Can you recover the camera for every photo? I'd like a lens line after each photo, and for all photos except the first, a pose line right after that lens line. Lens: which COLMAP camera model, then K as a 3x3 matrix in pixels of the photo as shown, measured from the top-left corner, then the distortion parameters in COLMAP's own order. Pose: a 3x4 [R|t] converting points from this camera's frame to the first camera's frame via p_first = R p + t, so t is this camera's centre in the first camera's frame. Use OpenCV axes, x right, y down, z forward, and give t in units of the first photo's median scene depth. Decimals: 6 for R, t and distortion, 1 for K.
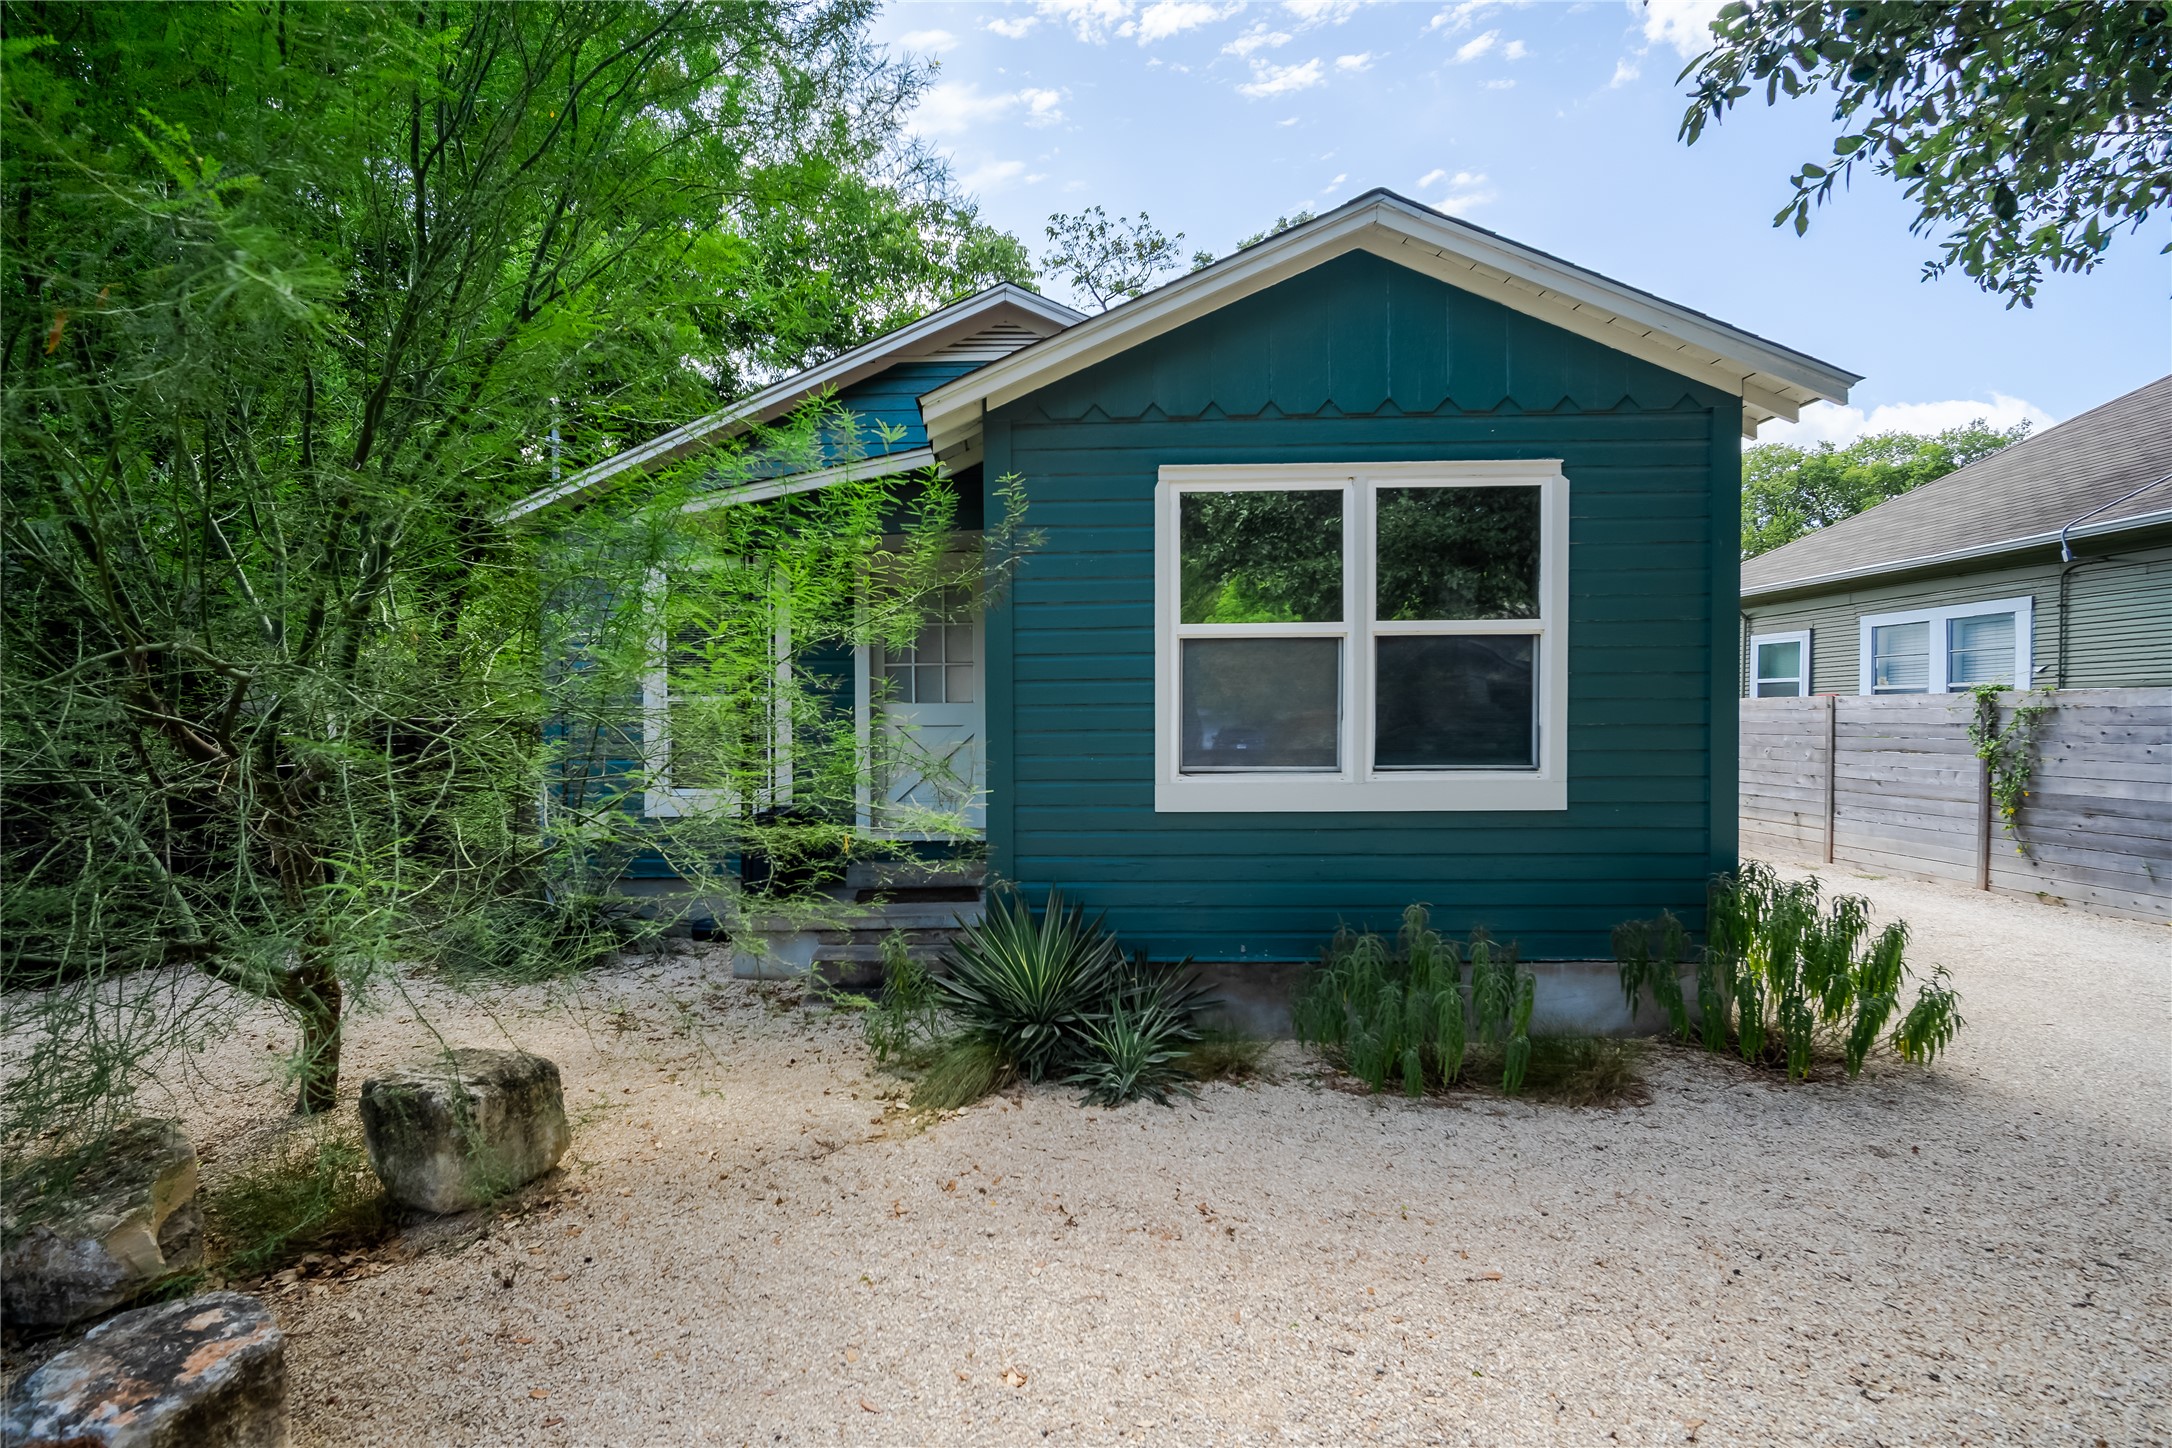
lens RADIAL K [[939.8, 0, 1086.0], [0, 939.8, 724.0], [0, 0, 1]] dist [-0.001152, -0.000239]
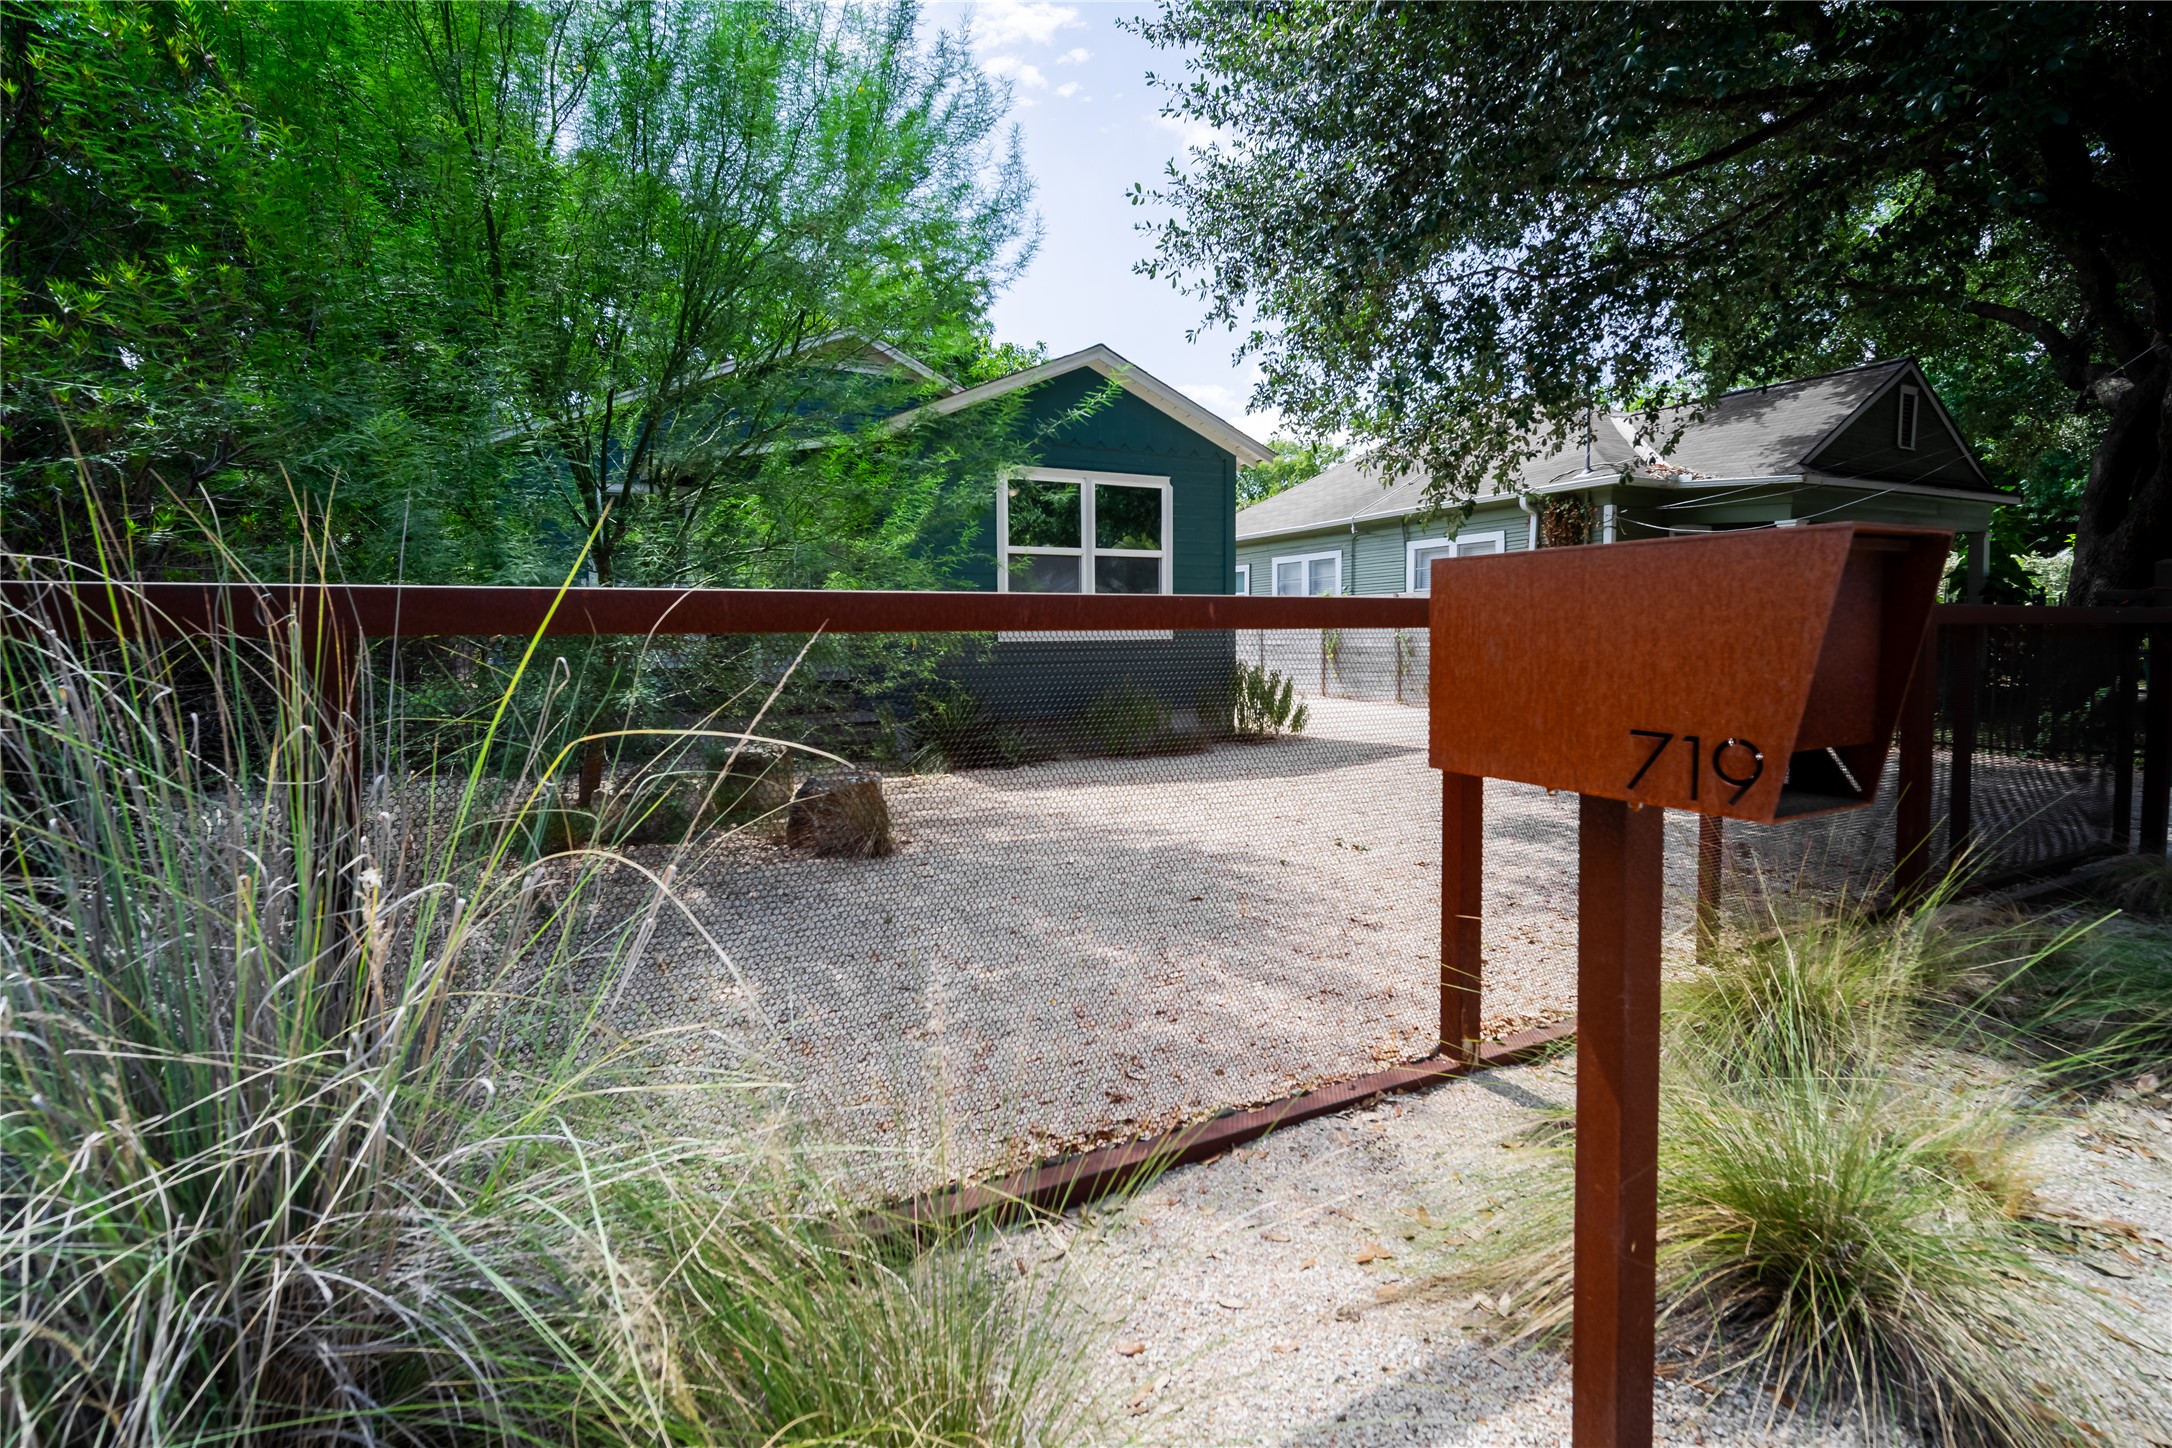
lens RADIAL K [[1122.8, 0, 1086.0], [0, 1122.8, 724.0], [0, 0, 1]] dist [-0.000317, -0.000097]
pose [[0.860019, -0.037187, 0.508906, -0.993568], [0.014421, 0.998714, 0.048608, 0.157505], [-0.510059, -0.034465, 0.859449, -1.140592]]
